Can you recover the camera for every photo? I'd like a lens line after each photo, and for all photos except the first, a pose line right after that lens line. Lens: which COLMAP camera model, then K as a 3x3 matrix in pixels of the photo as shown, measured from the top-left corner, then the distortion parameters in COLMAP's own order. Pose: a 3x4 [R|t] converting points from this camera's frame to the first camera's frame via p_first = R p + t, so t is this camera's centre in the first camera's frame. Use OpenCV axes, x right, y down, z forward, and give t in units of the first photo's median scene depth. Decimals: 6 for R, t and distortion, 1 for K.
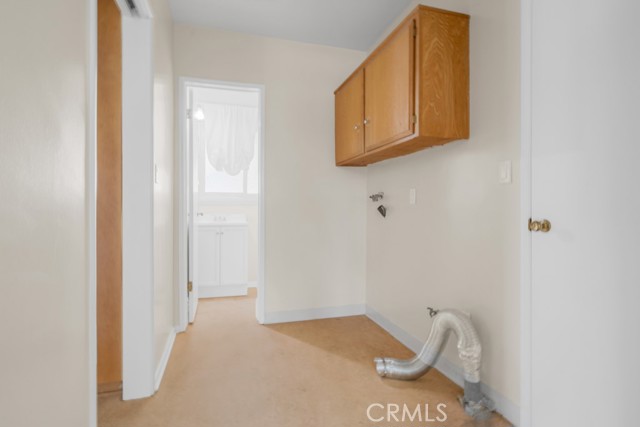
lens RADIAL K [[328.5, 0, 317.4], [0, 328.5, 209.6], [0, 0, 1]] dist [-0.000032, -0.000059]
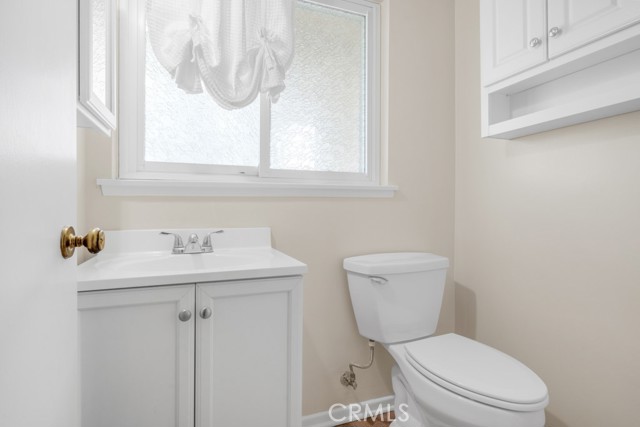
lens RADIAL K [[328.5, 0, 317.4], [0, 328.5, 209.6], [0, 0, 1]] dist [-0.000032, -0.000059]
pose [[0.996283, -0.004527, 0.086026, -0.206471], [0.004758, 0.999986, -0.002475, -0.004397], [-0.086013, 0.002875, 0.996290, 0.682525]]
